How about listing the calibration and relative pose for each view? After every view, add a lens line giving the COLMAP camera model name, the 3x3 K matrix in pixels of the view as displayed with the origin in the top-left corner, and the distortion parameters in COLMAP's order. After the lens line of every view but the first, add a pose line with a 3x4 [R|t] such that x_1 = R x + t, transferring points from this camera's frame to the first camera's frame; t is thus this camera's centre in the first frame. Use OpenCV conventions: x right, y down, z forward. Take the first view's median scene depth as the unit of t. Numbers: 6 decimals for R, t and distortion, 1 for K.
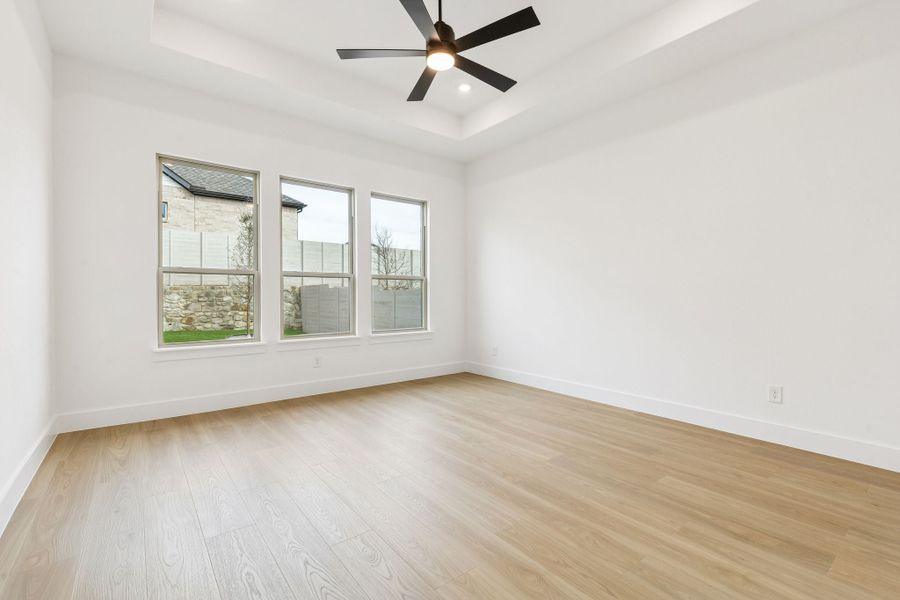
lens RADIAL K [[403.9, 0, 448.8], [0, 403.9, 299.6], [0, 0, 1]] dist [0.002631, -0.000100]
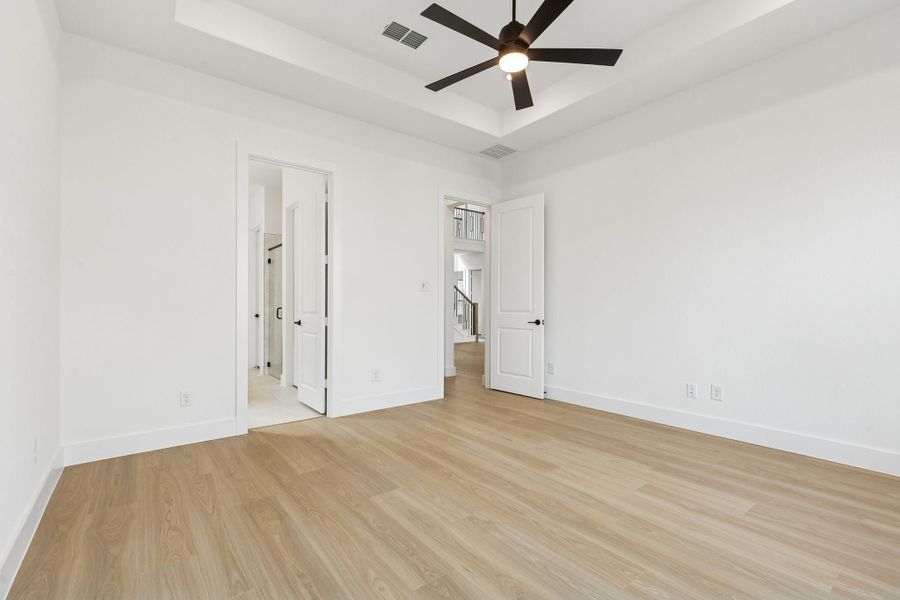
lens RADIAL K [[403.9, 0, 450.4], [0, 403.9, 301.7], [0, 0, 1]] dist [0.002631, -0.000100]
pose [[-0.999998, 0.000257, -0.001730, 0.131149], [0.000264, 0.999991, -0.004236, -0.017830], [0.001729, -0.004237, -0.999990, 1.973588]]
